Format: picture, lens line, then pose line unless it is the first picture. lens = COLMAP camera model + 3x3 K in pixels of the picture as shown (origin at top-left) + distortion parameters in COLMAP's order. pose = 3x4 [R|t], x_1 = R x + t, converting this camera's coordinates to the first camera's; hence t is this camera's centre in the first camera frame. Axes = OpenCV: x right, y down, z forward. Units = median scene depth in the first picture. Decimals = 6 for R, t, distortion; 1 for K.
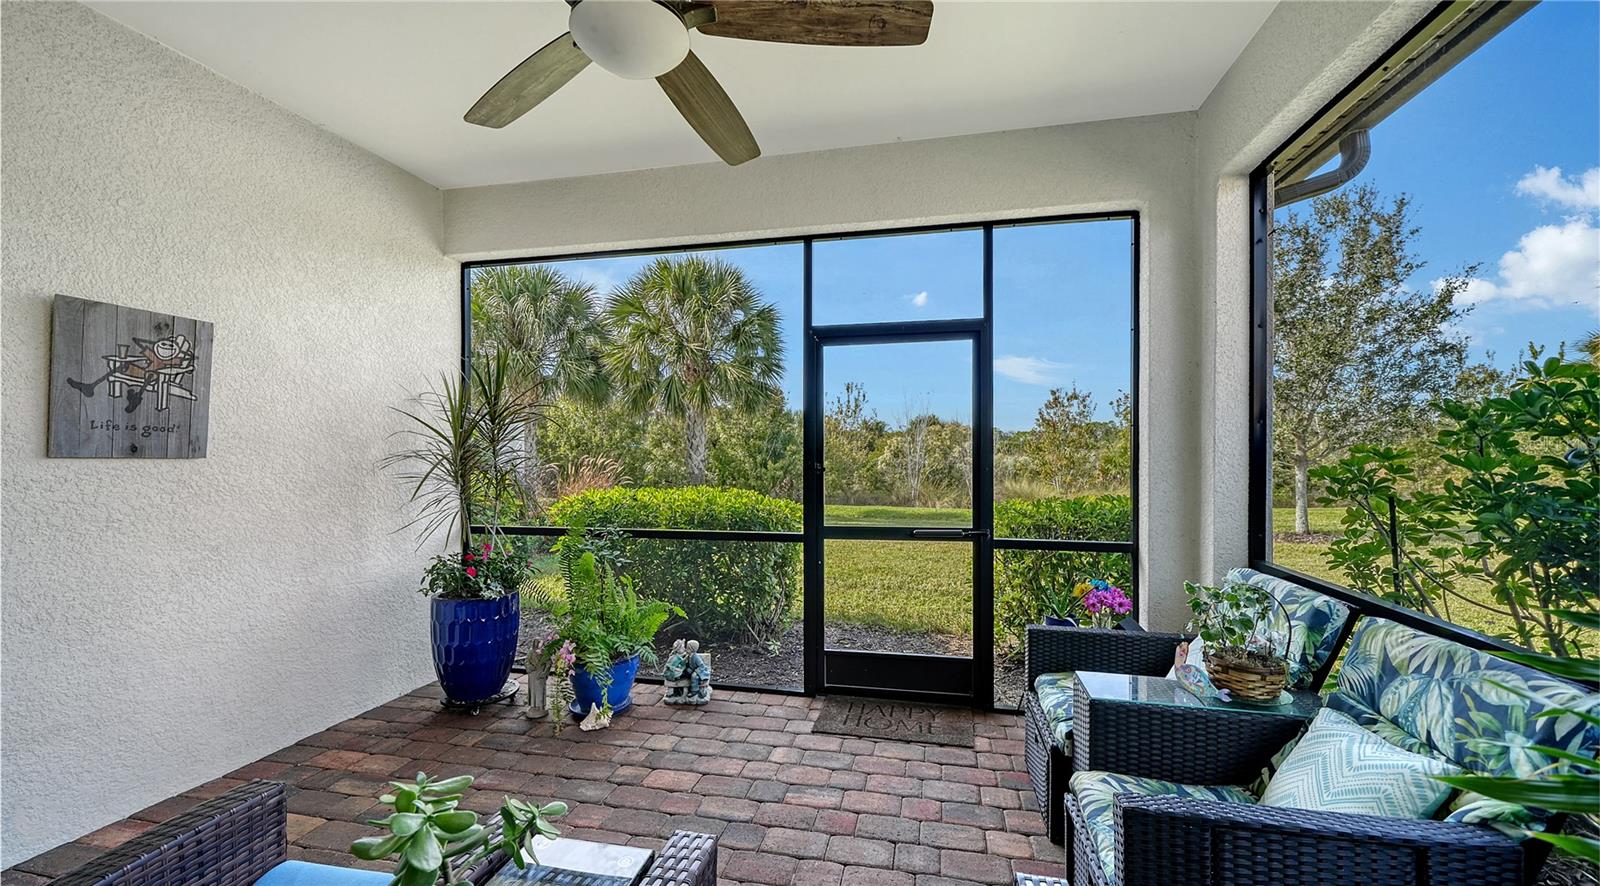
lens RADIAL K [[623.2, 0, 801.8], [0, 623.2, 442.1], [0, 0, 1]] dist [0.001586, -0.000591]
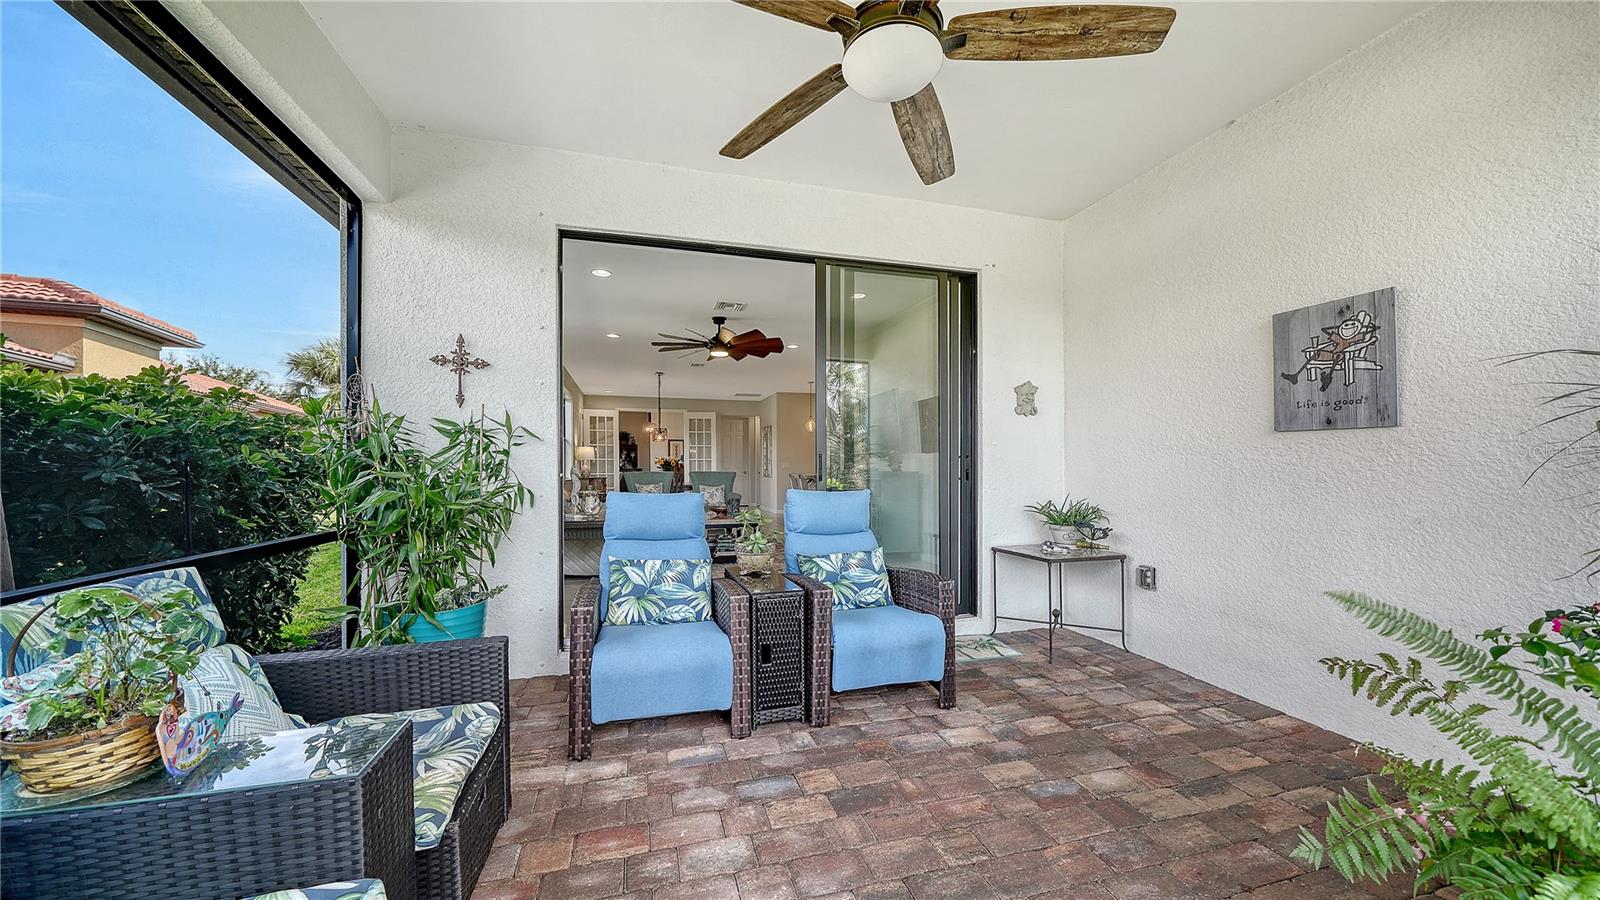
lens RADIAL K [[562.4, 0, 800.6], [0, 562.4, 467.4], [0, 0, 1]] dist [0.000521, 0.000294]
pose [[-0.880650, 0.003380, -0.473756, 0.218284], [0.012991, 0.999771, -0.017015, 0.072482], [0.473590, -0.021139, -0.880492, 1.038251]]
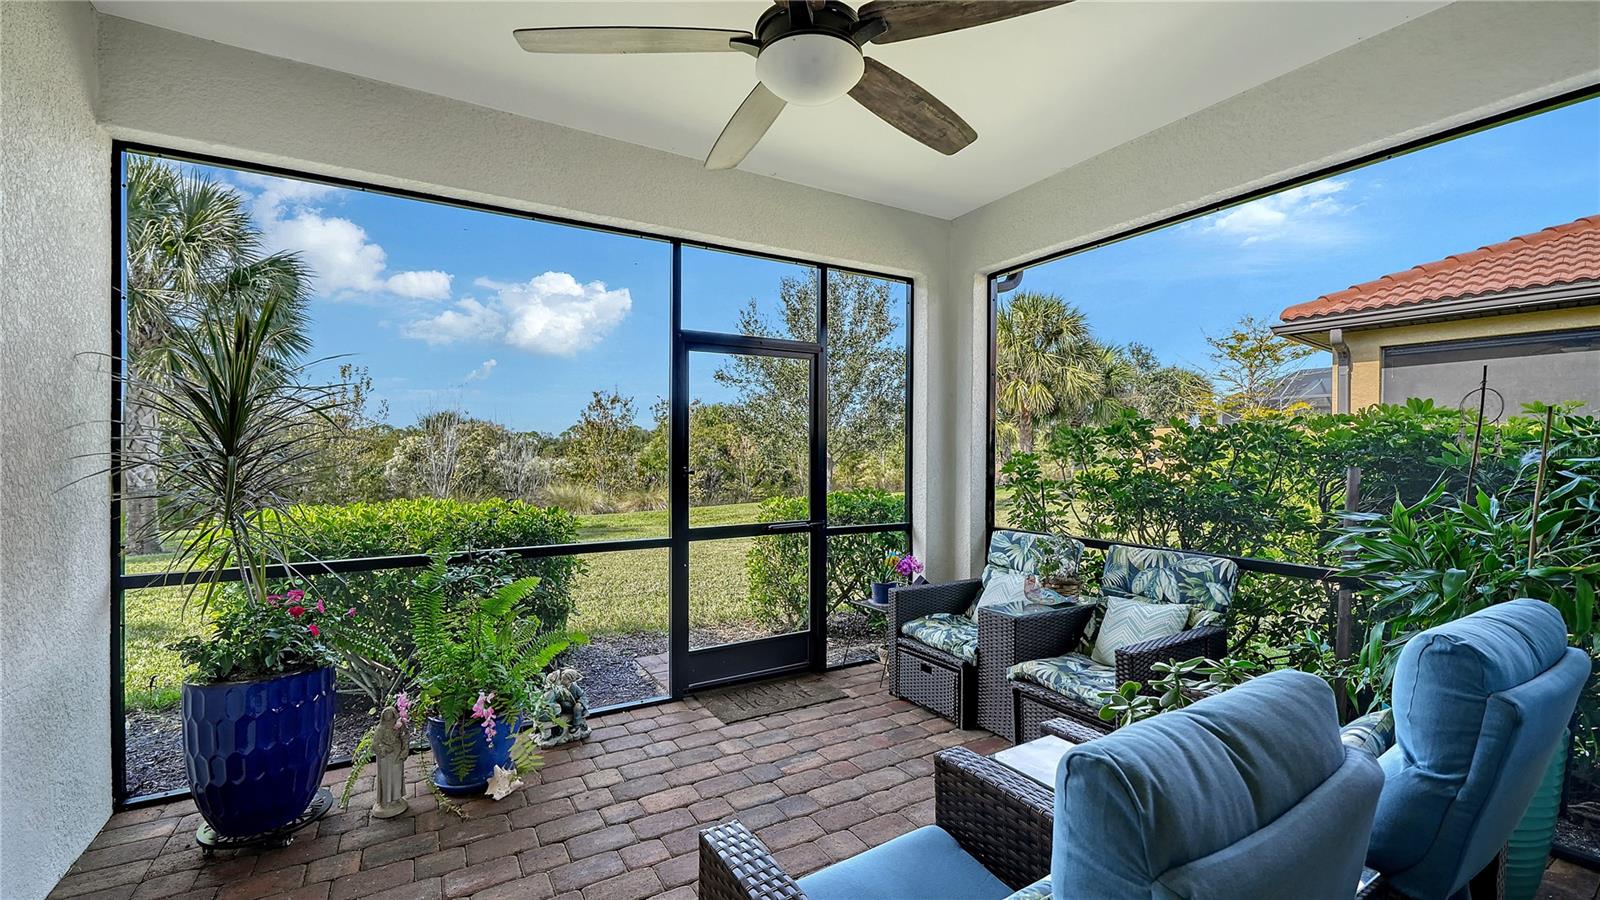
lens RADIAL K [[650.1, 0, 805.7], [0, 650.1, 450.7], [0, 0, 1]] dist [-0.001169, -0.000601]
pose [[0.735083, 0.005675, 0.677953, -0.572401], [-0.012561, 0.999907, 0.005250, -0.000383], [-0.677860, -0.012375, 0.735087, 0.104193]]
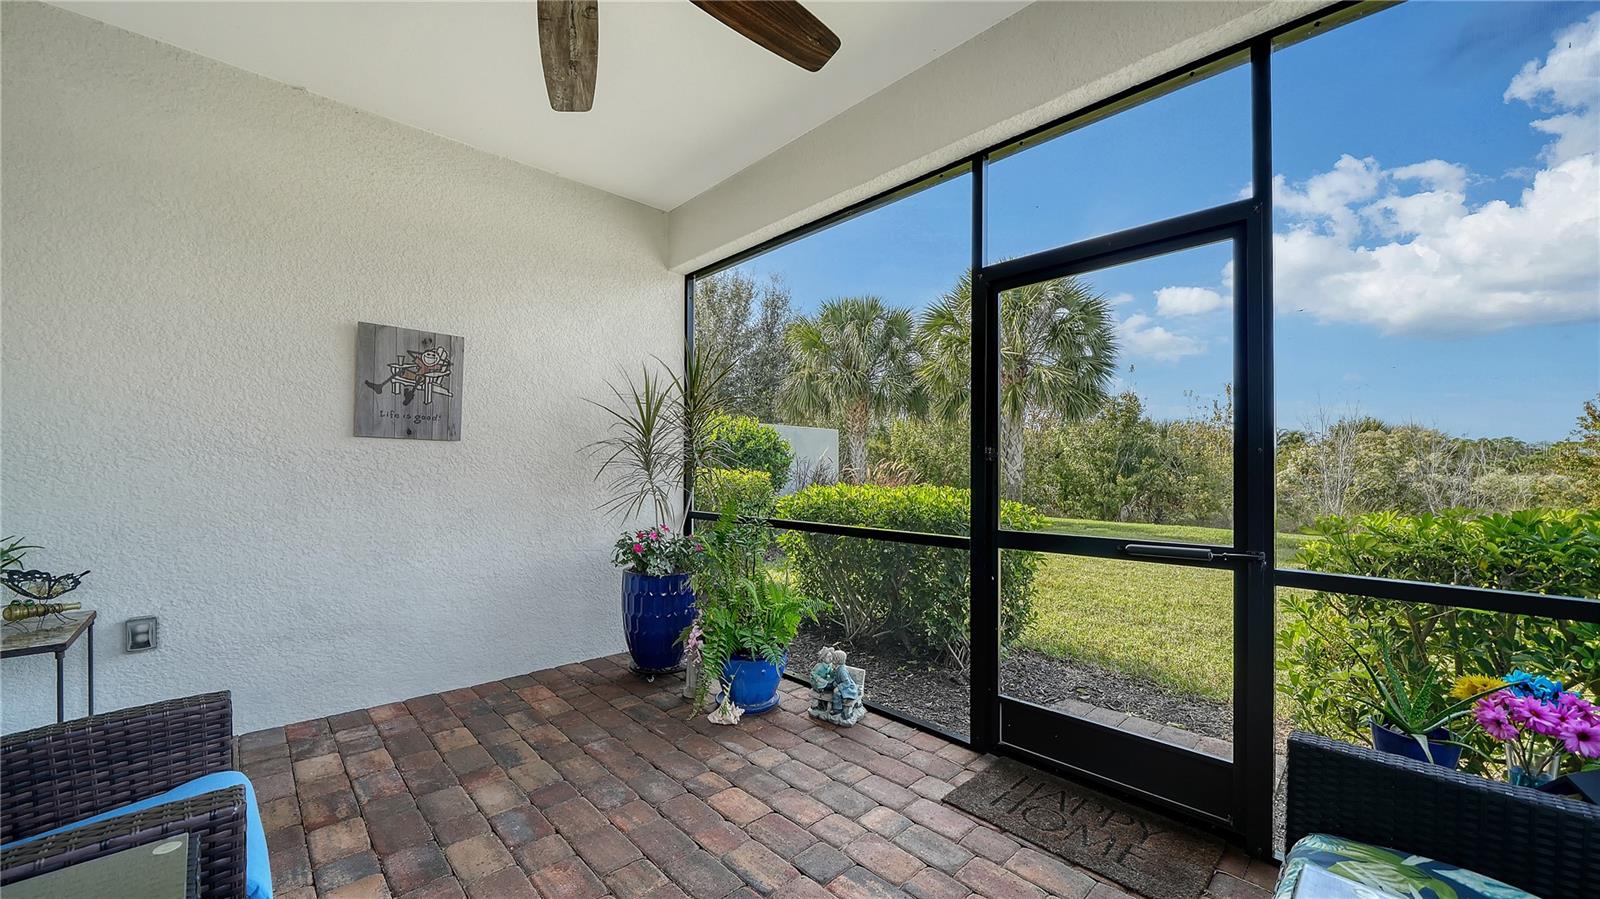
lens RADIAL K [[583.9, 0, 790.1], [0, 583.9, 457.7], [0, 0, 1]] dist [-0.011942, -0.000238]
pose [[0.828964, -0.003262, -0.559292, 0.234052], [0.002624, 0.999995, -0.001943, 0.050822], [0.559296, 0.000144, 0.828968, 0.293915]]
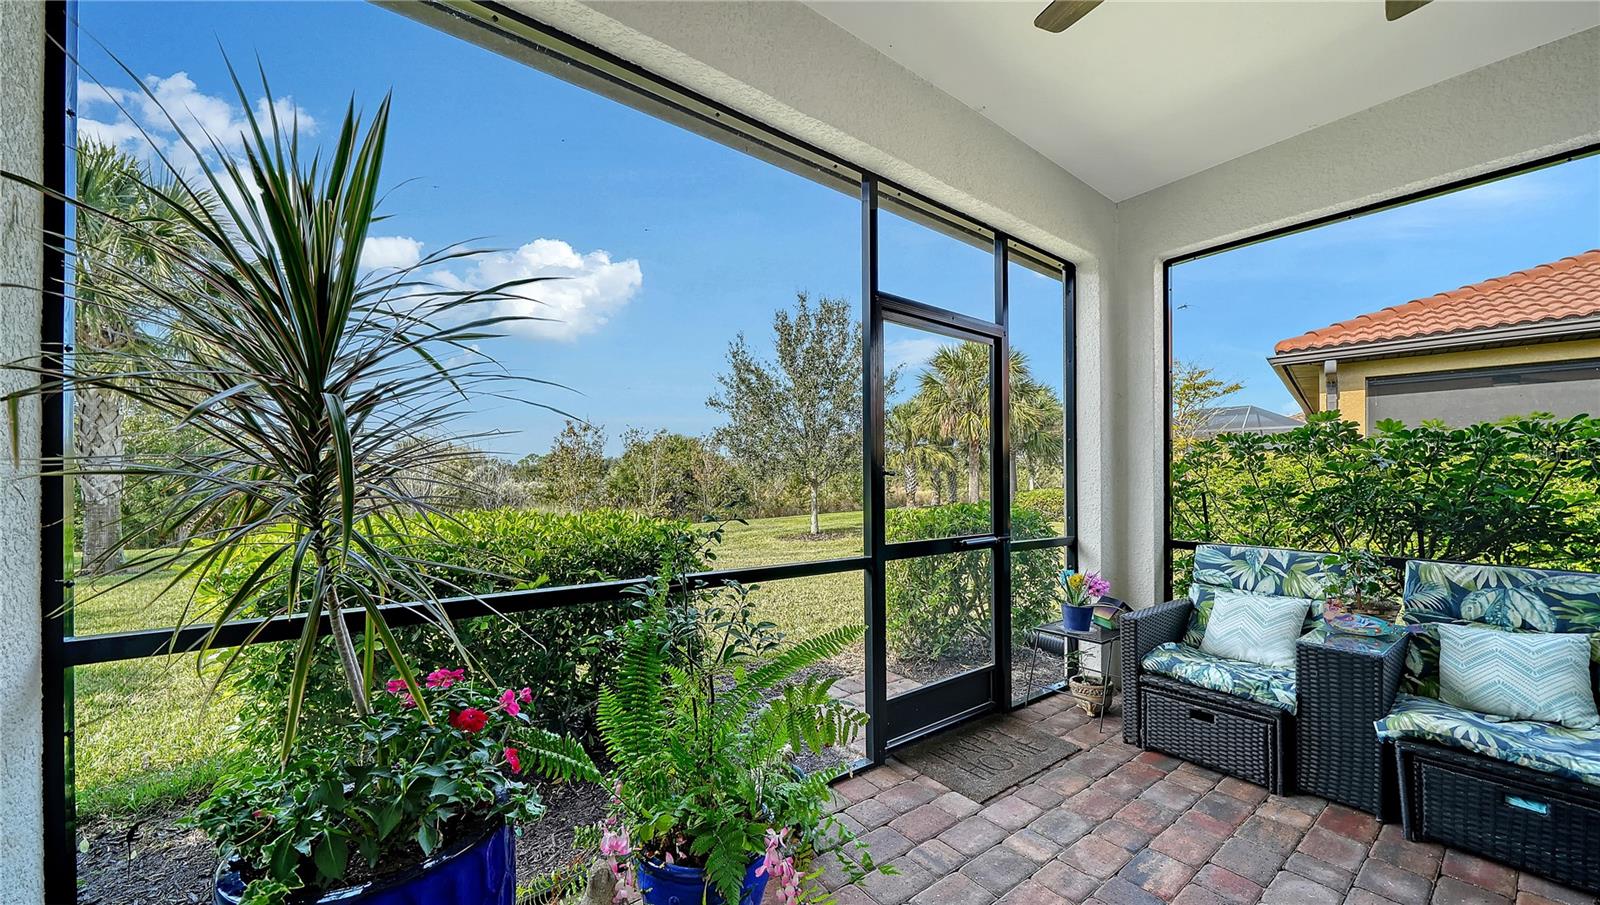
lens RADIAL K [[559.0, 0, 802.9], [0, 559.0, 478.1], [0, 0, 1]] dist [-0.006957, -0.000151]
pose [[0.657597, 0.011157, 0.753287, -0.607156], [-0.020952, 0.999774, 0.003482, 0.052628], [-0.753079, -0.018072, 0.657682, 0.654231]]
